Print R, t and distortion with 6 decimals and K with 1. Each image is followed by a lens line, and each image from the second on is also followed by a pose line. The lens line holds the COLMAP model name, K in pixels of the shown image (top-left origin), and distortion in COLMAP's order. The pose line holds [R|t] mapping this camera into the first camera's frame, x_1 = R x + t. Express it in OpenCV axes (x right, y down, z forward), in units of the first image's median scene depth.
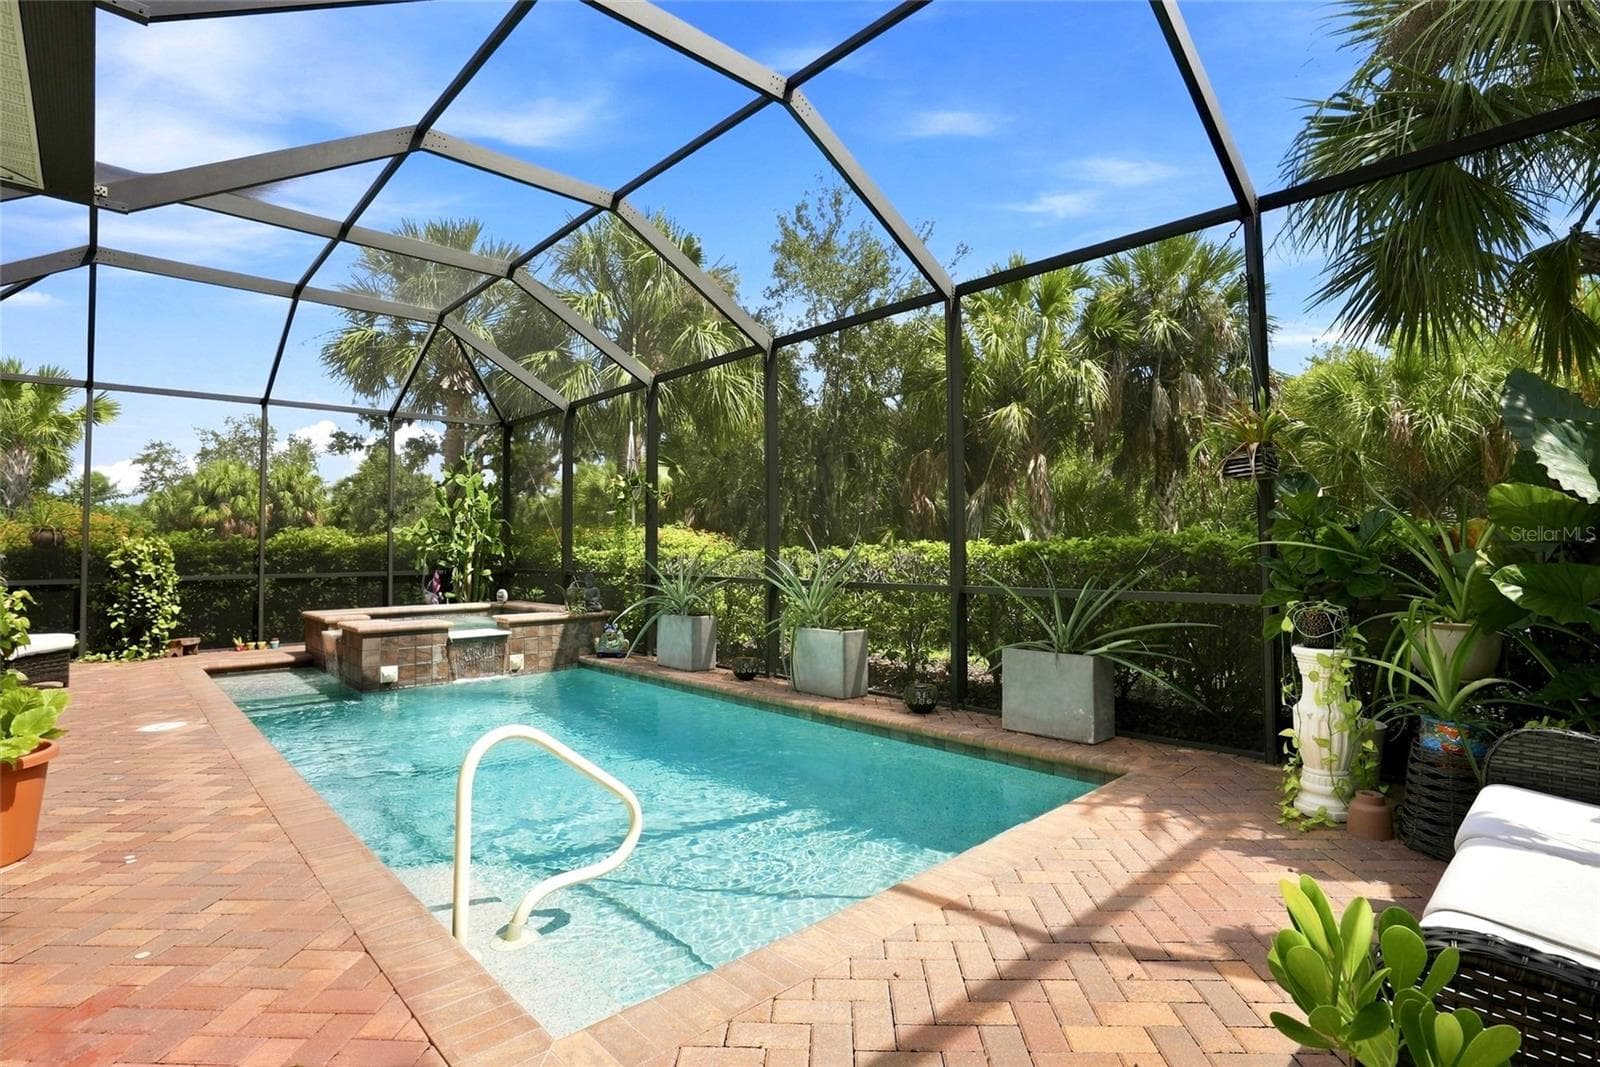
lens RADIAL K [[758.6, 0, 800.0], [0, 758.6, 533.5], [0, 0, 1]] dist [-0.019080, -0.000207]
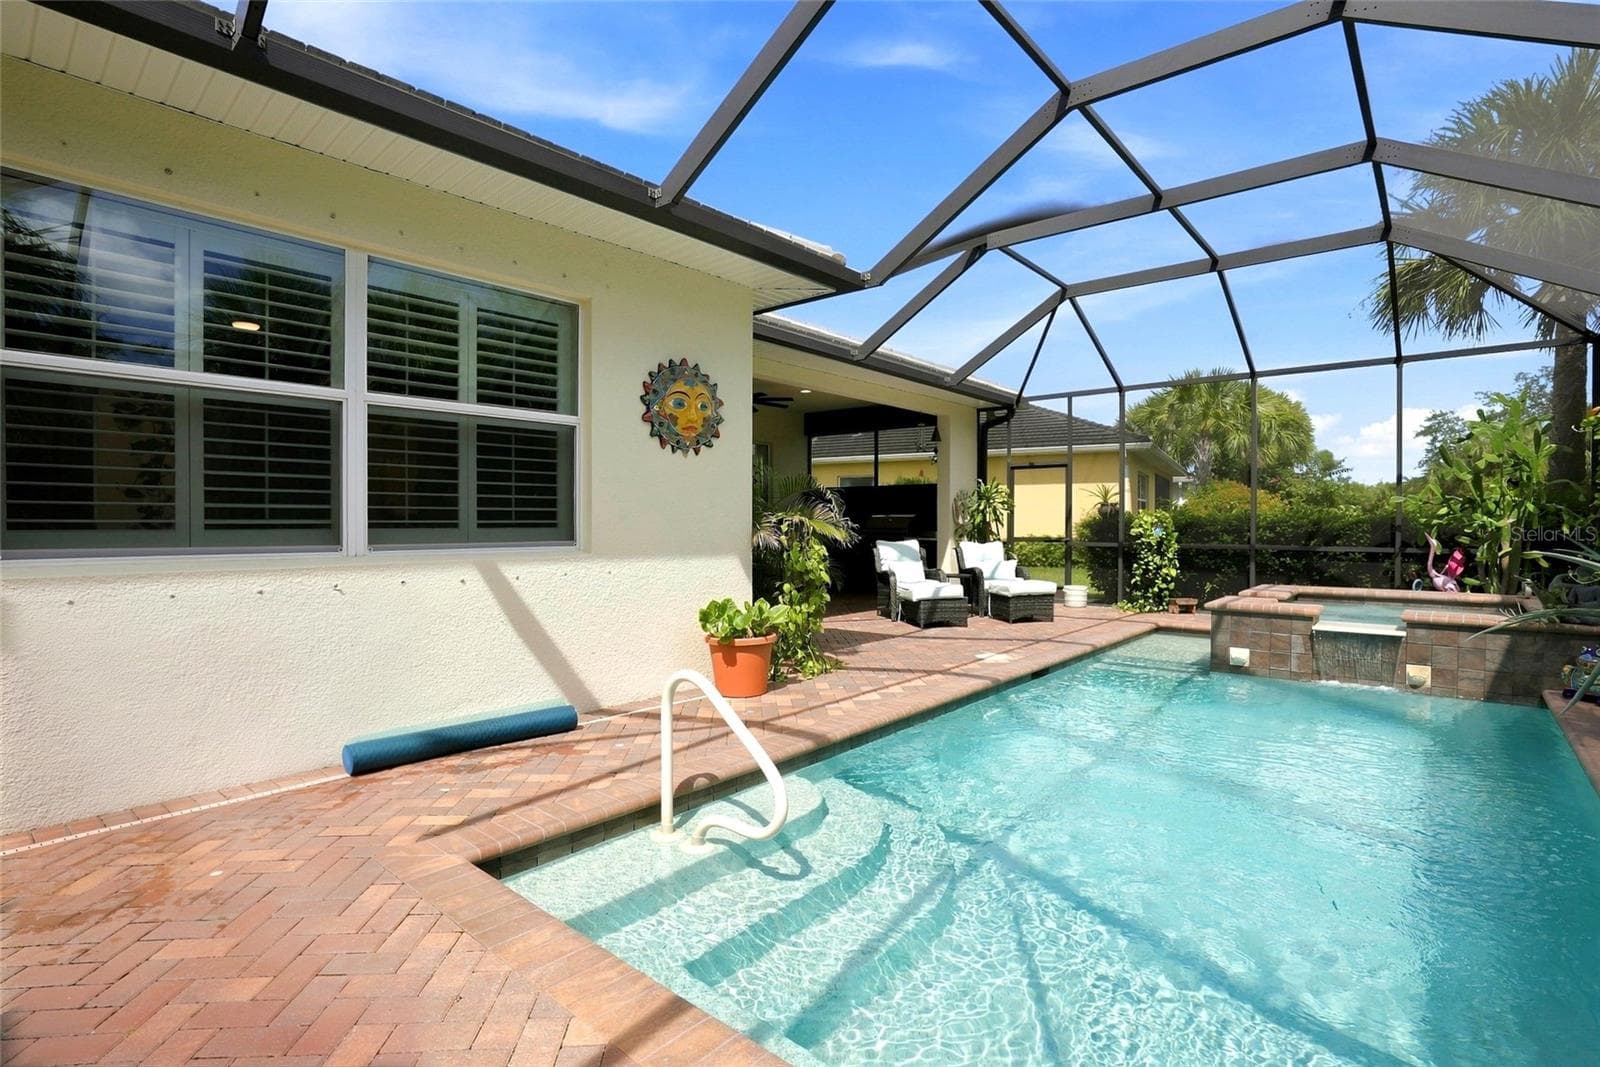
lens RADIAL K [[758.6, 0, 800.0], [0, 758.6, 533.5], [0, 0, 1]] dist [-0.019080, -0.000207]
pose [[0.142160, 0.021699, -0.989606, 0.242284], [0.017437, 0.999550, 0.024422, 0.003394], [0.989690, -0.020728, 0.141718, 0.287131]]
